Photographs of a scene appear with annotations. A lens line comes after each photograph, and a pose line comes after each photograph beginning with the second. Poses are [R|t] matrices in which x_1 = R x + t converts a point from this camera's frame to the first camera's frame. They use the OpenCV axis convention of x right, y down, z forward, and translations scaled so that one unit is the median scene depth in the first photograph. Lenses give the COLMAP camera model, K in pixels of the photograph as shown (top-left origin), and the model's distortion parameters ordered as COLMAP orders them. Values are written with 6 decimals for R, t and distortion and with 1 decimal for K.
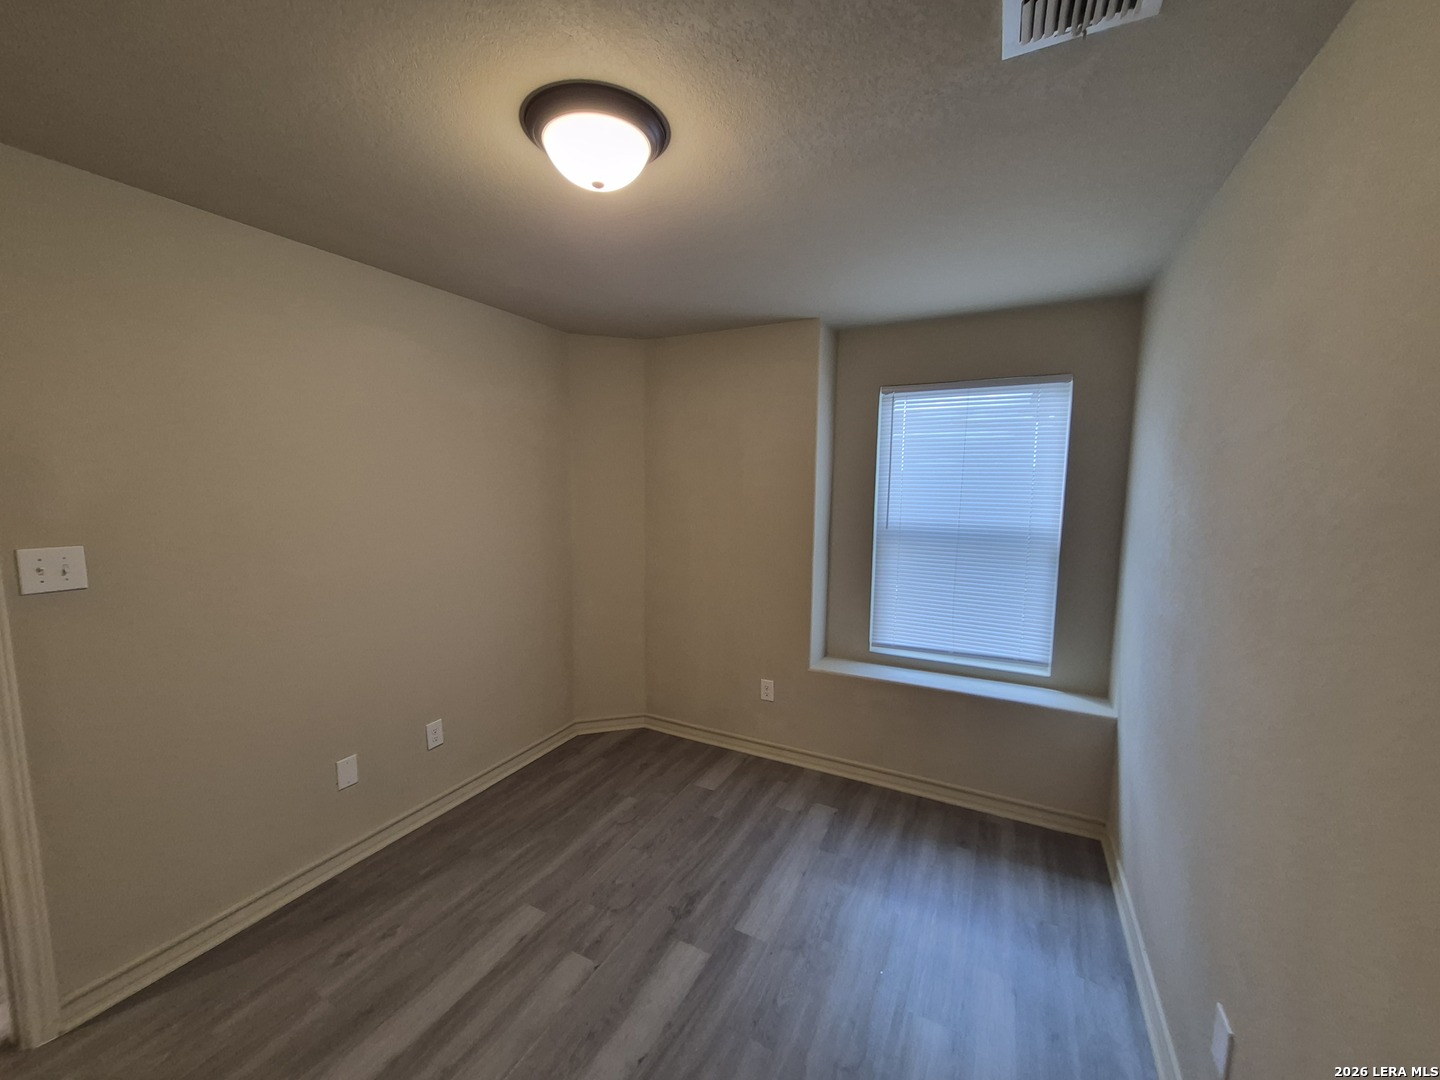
lens RADIAL K [[562.8, 0, 726.6], [0, 562.8, 544.7], [0, 0, 1]] dist [0.006515, -0.000417]
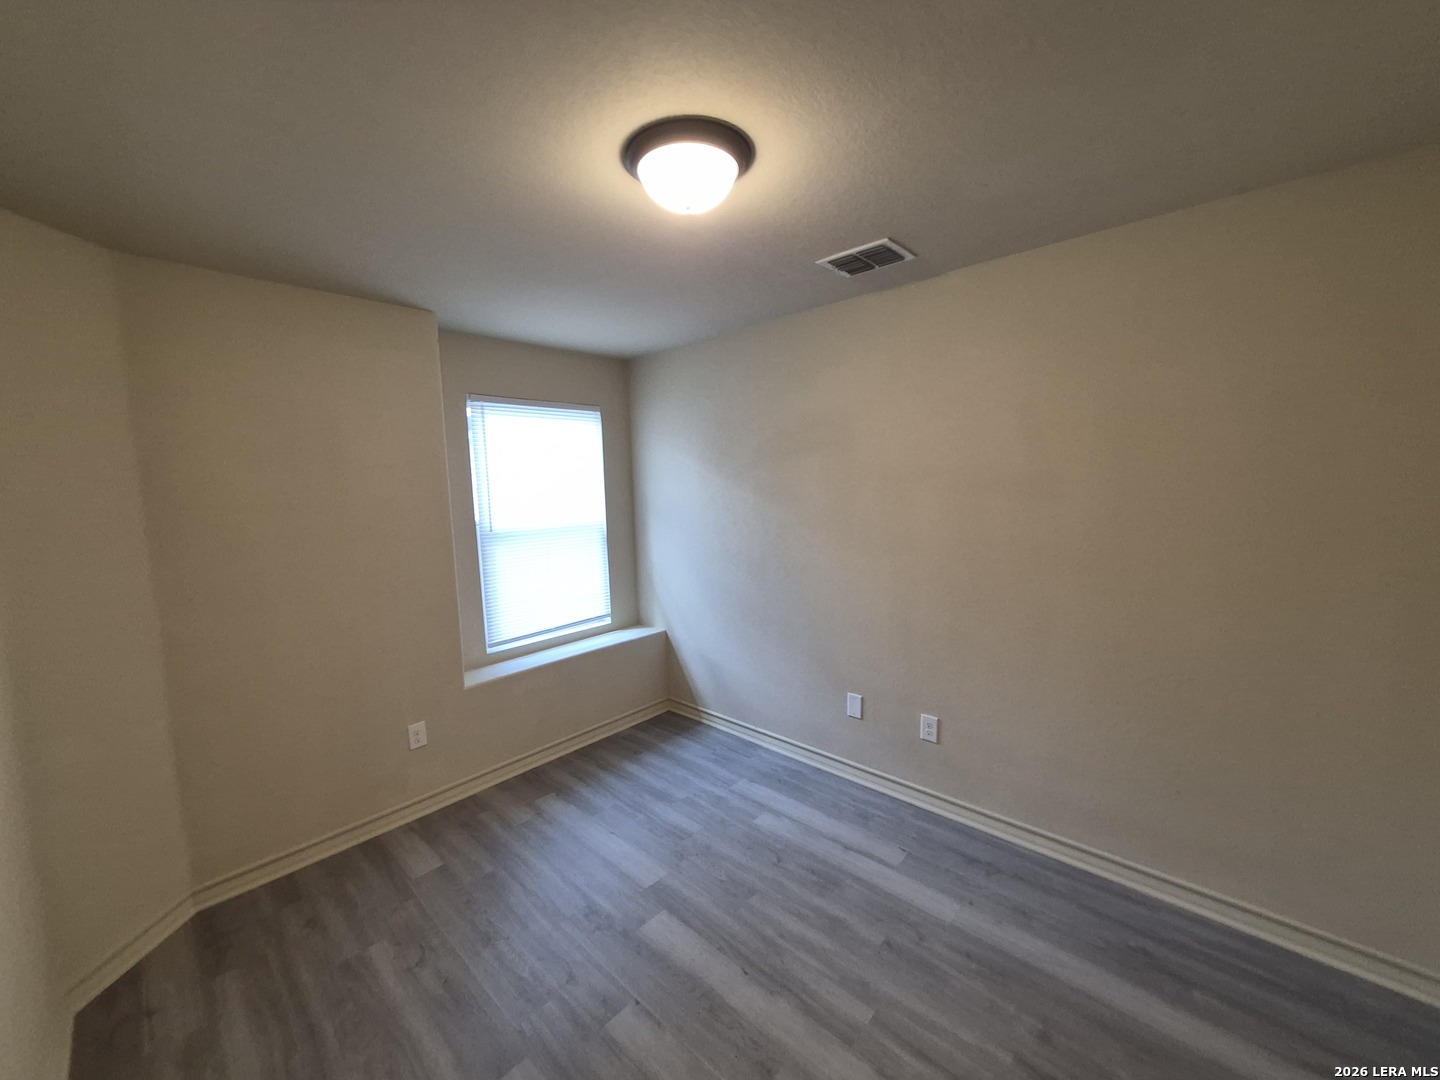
lens RADIAL K [[562.8, 0, 698.1], [0, 562.8, 545.2], [0, 0, 1]] dist [0.006515, -0.000417]
pose [[0.301007, -0.126596, 0.945182, -0.654758], [0.148696, 0.985257, 0.084609, -0.038184], [-0.941958, 0.115077, 0.315393, 0.349328]]
